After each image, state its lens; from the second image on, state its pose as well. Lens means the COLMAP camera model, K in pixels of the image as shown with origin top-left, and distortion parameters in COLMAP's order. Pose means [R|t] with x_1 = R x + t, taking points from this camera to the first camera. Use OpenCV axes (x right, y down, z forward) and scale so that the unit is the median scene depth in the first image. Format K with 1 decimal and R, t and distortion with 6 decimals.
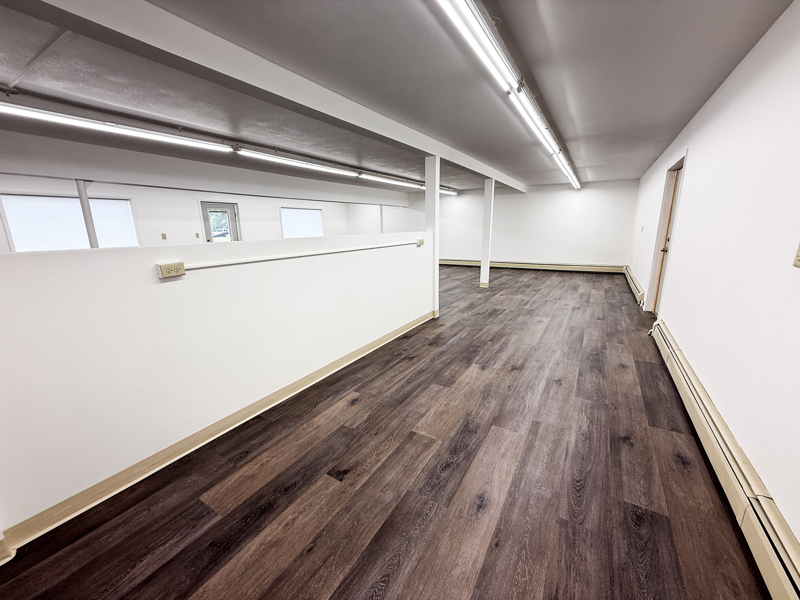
lens RADIAL K [[320.7, 0, 403.6], [0, 320.7, 302.0], [0, 0, 1]] dist [-0.000028, 0.000018]
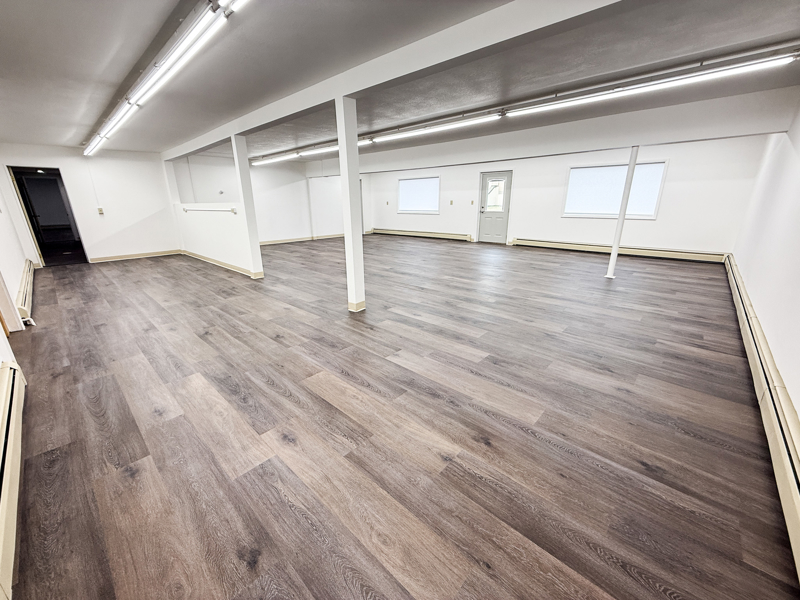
lens RADIAL K [[320.7, 0, 403.6], [0, 320.7, 302.0], [0, 0, 1]] dist [-0.000028, 0.000018]
pose [[-0.201952, 0.315489, -0.927190, 0.879782], [-0.208845, 0.911051, 0.355486, -0.322297], [0.956869, 0.265430, -0.118101, 1.339175]]
